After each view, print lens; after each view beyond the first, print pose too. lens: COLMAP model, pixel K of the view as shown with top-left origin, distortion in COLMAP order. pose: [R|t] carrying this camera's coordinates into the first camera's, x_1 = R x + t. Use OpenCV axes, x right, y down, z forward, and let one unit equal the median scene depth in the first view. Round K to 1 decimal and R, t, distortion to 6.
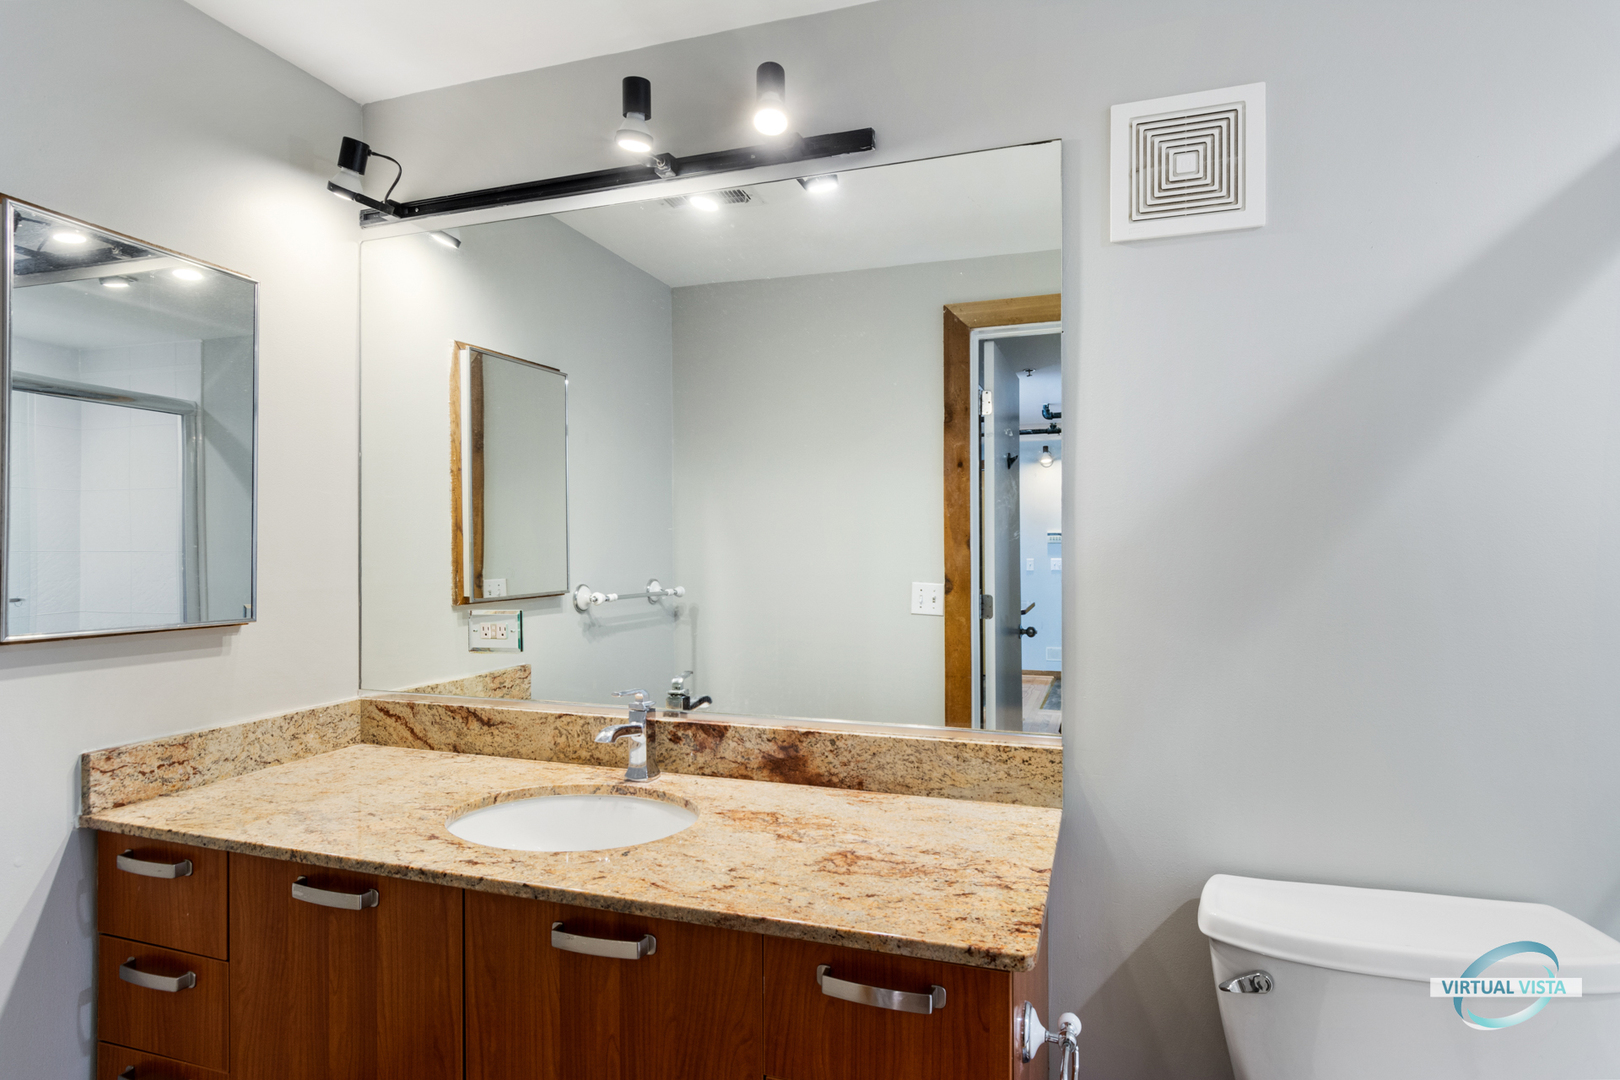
lens RADIAL K [[856.7, 0, 829.0], [0, 856.7, 539.2], [0, 0, 1]] dist [0.003616, -0.001664]
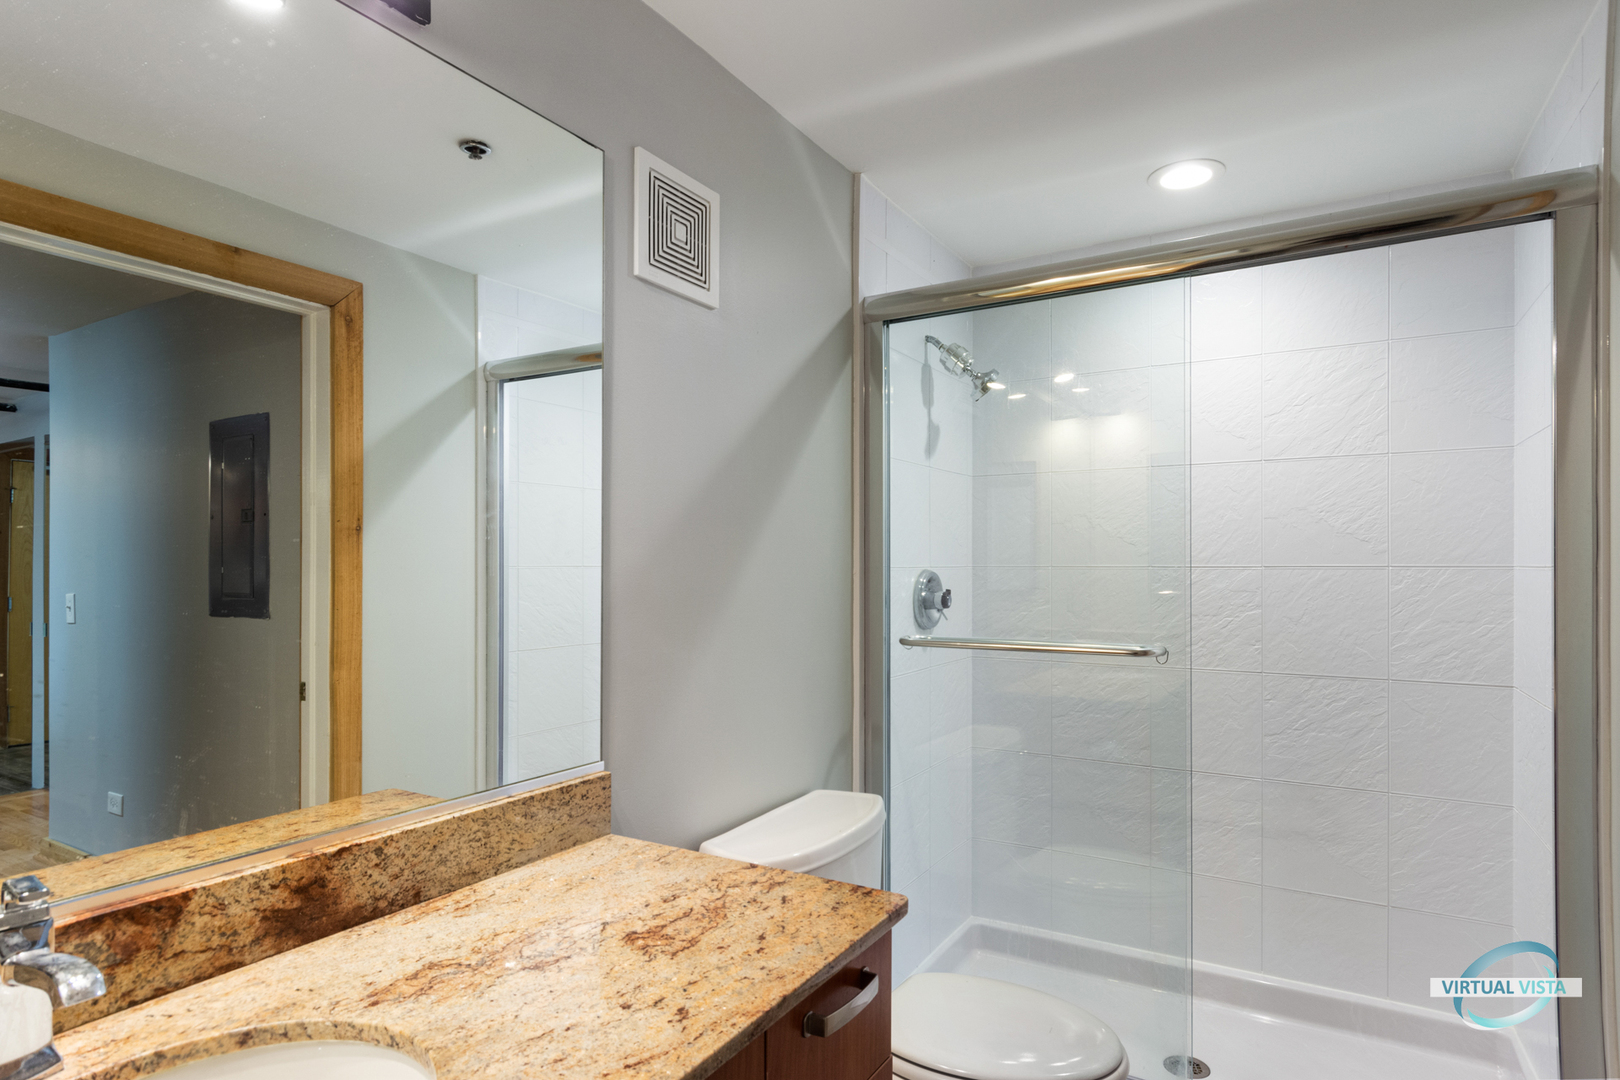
lens RADIAL K [[866.8, 0, 809.6], [0, 866.8, 567.0], [0, 0, 1]] dist [0.000996, -0.009932]
pose [[0.221848, 0.005714, 0.975065, -0.600922], [-0.004025, 0.999980, -0.004945, 0.011834], [-0.975073, -0.002828, 0.221866, 0.516521]]
